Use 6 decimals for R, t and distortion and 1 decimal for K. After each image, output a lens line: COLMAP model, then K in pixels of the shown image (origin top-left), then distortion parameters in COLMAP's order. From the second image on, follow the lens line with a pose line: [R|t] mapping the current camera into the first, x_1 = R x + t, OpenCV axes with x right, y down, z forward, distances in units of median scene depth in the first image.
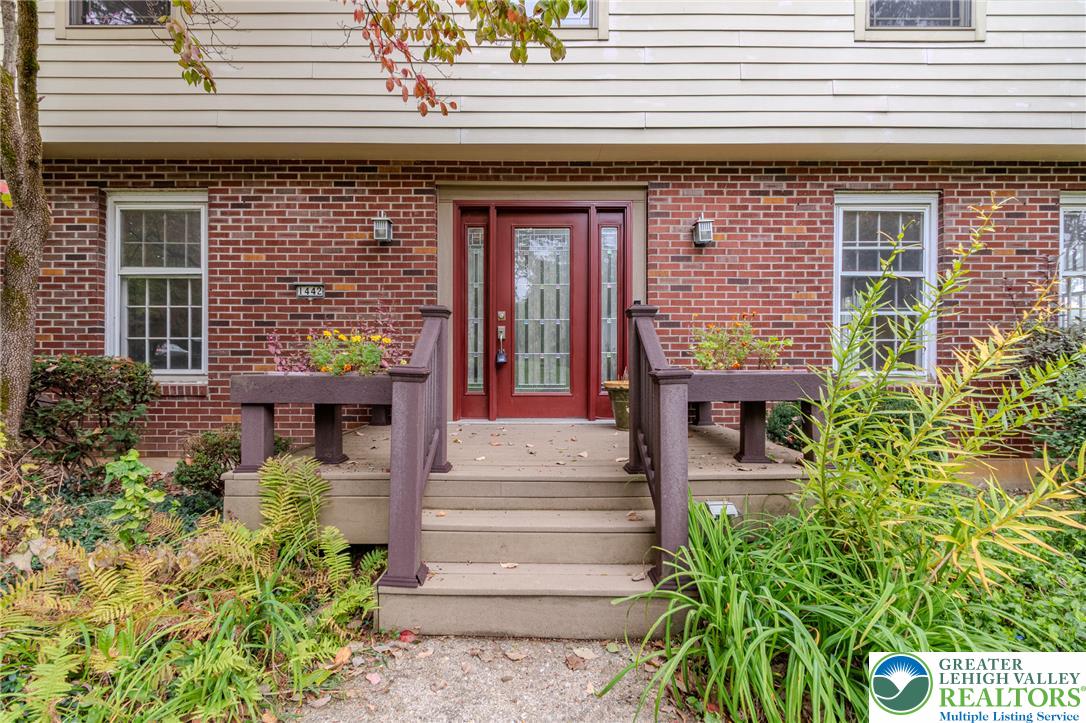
lens RADIAL K [[514.4, 0, 543.4], [0, 514.4, 360.2], [0, 0, 1]] dist [0.002892, -0.001288]
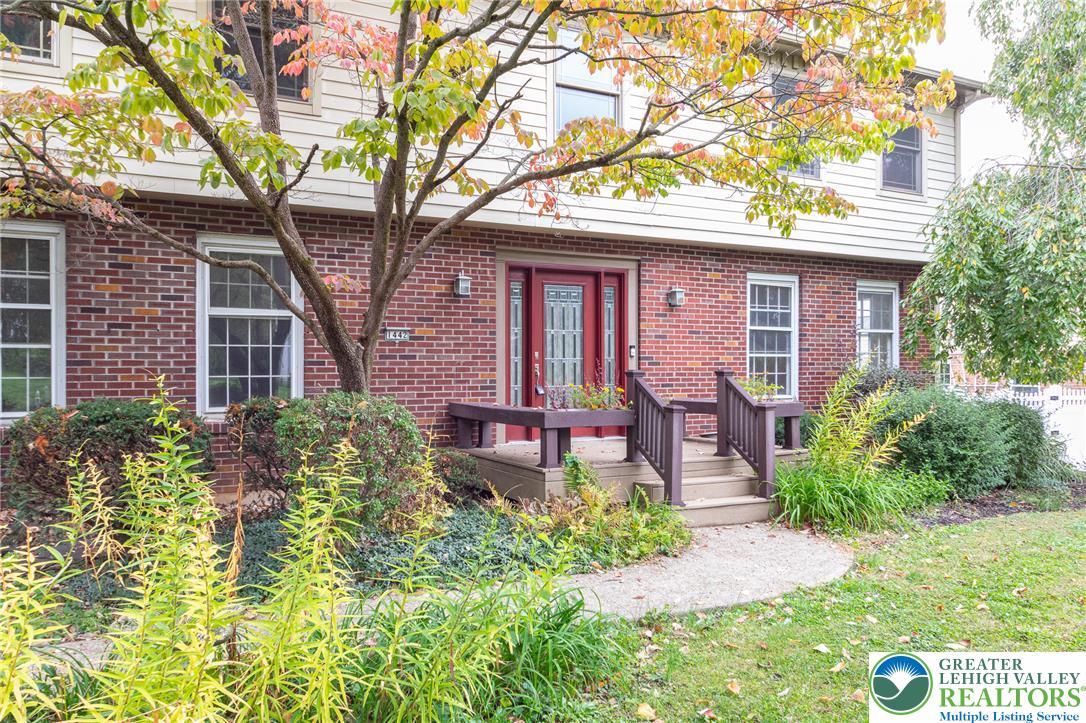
lens RADIAL K [[832.3, 0, 544.3], [0, 832.3, 366.4], [0, 0, 1]] dist [-0.000859, 0.005403]
pose [[0.878331, -0.003585, 0.478040, -1.048279], [-0.000355, 0.999967, 0.008153, -0.079188], [-0.478053, -0.007331, 0.878300, -0.779126]]
